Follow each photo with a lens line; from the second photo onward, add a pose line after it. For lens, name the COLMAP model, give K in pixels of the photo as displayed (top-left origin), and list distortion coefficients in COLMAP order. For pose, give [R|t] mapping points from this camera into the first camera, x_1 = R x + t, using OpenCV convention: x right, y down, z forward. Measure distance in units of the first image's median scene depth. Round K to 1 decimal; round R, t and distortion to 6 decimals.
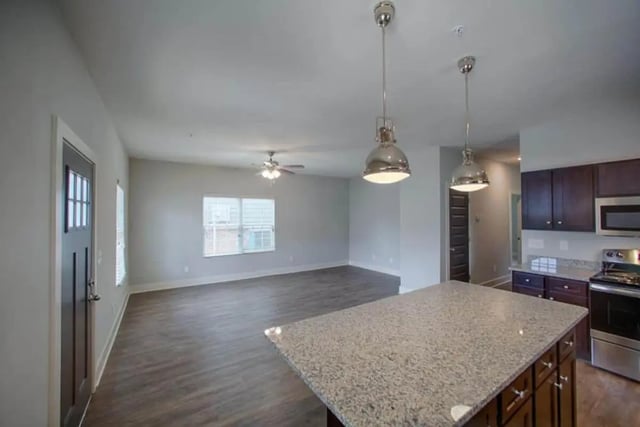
lens RADIAL K [[253.4, 0, 314.7], [0, 253.4, 211.9], [0, 0, 1]] dist [-0.037423, 0.014909]
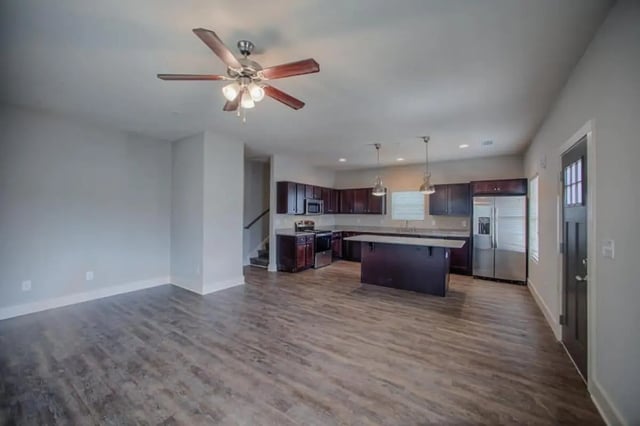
lens RADIAL K [[256.6, 0, 320.0], [0, 256.6, 213.0], [0, 0, 1]] dist [-0.001354, -0.000014]
pose [[-0.419266, 0.003025, 0.907859, -0.627931], [-0.017830, 0.999774, -0.011565, 0.057103], [-0.907688, -0.021036, -0.419117, 1.072681]]
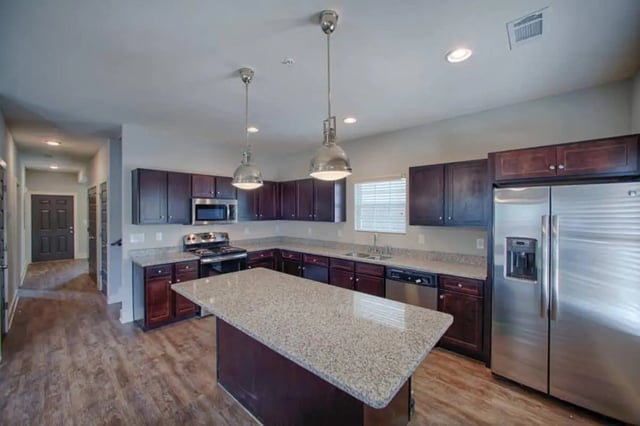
lens RADIAL K [[253.4, 0, 314.7], [0, 253.4, 211.4], [0, 0, 1]] dist [-0.037423, 0.014909]
pose [[-0.271838, -0.000975, 0.962343, -0.224994], [-0.010282, 0.999945, -0.001891, 0.006752], [-0.962288, -0.010409, -0.271833, 0.406685]]
